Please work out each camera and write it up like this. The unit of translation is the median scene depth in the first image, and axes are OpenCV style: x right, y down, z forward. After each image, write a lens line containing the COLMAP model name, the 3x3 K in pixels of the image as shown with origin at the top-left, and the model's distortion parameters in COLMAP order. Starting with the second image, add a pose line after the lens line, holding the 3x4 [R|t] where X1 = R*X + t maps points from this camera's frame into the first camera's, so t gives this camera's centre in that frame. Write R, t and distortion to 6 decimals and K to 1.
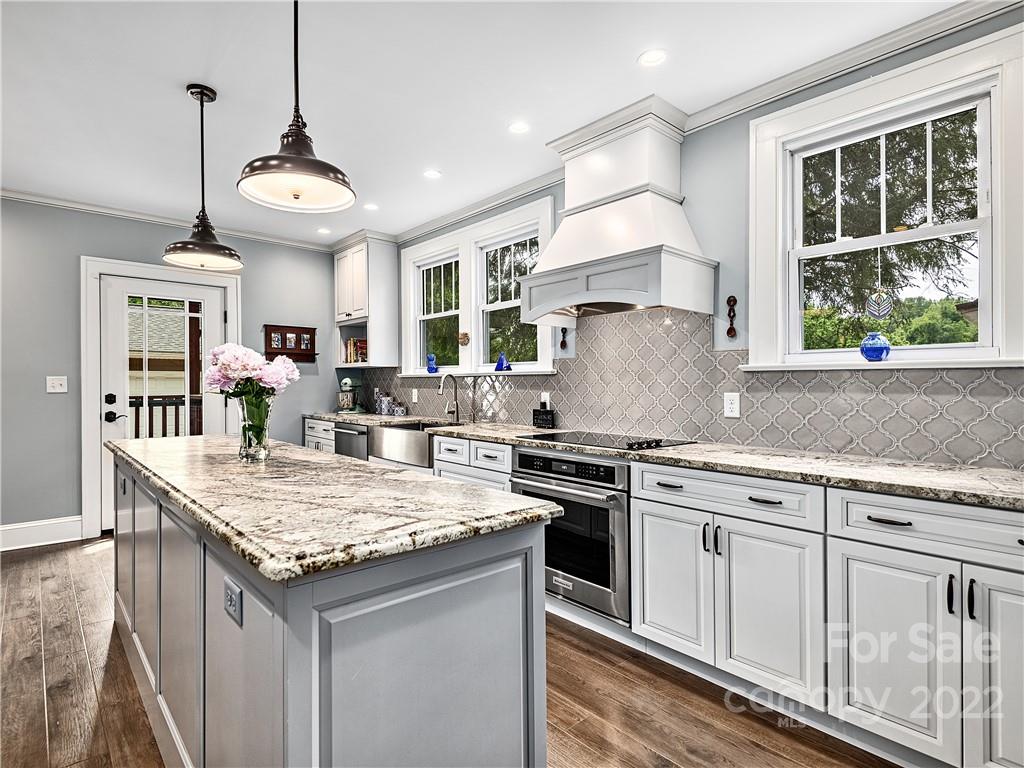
lens RADIAL K [[537.4, 0, 477.6], [0, 537.4, 388.0], [0, 0, 1]] dist [0.025416, -0.004777]
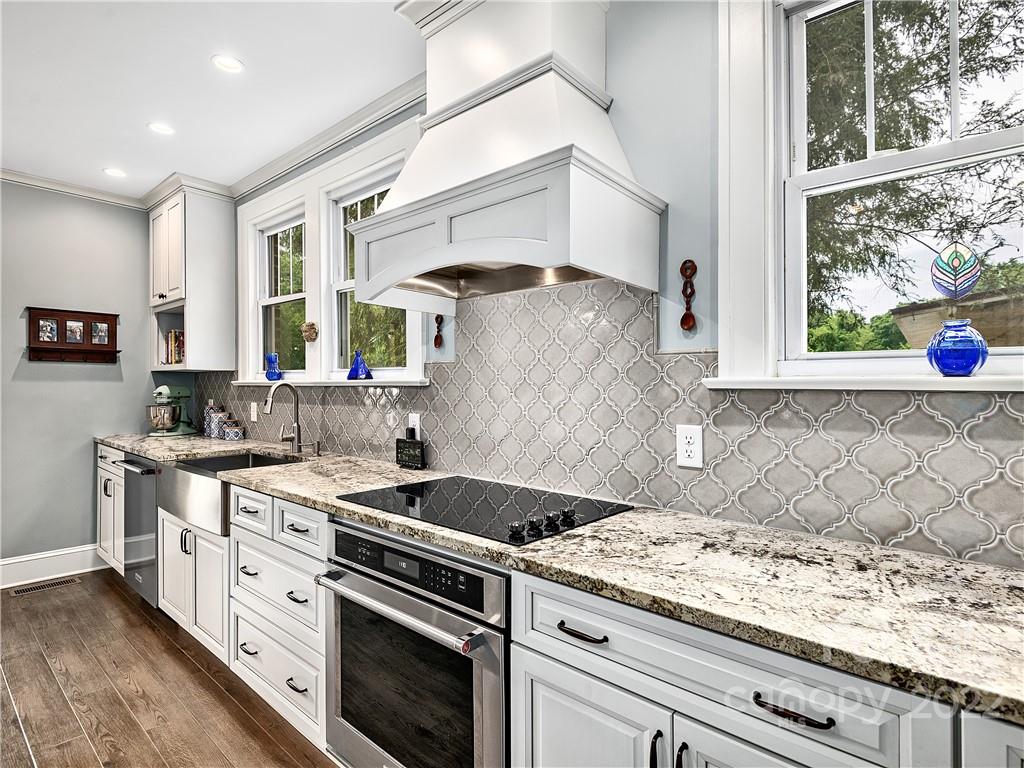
lens RADIAL K [[537.4, 0, 513.2], [0, 537.4, 380.3], [0, 0, 1]] dist [0.025416, -0.004777]
pose [[0.984050, 0.005084, 0.177817, 0.144822], [-0.001788, 0.999824, -0.018690, -0.022917], [-0.177881, 0.018074, 0.983886, 0.371808]]
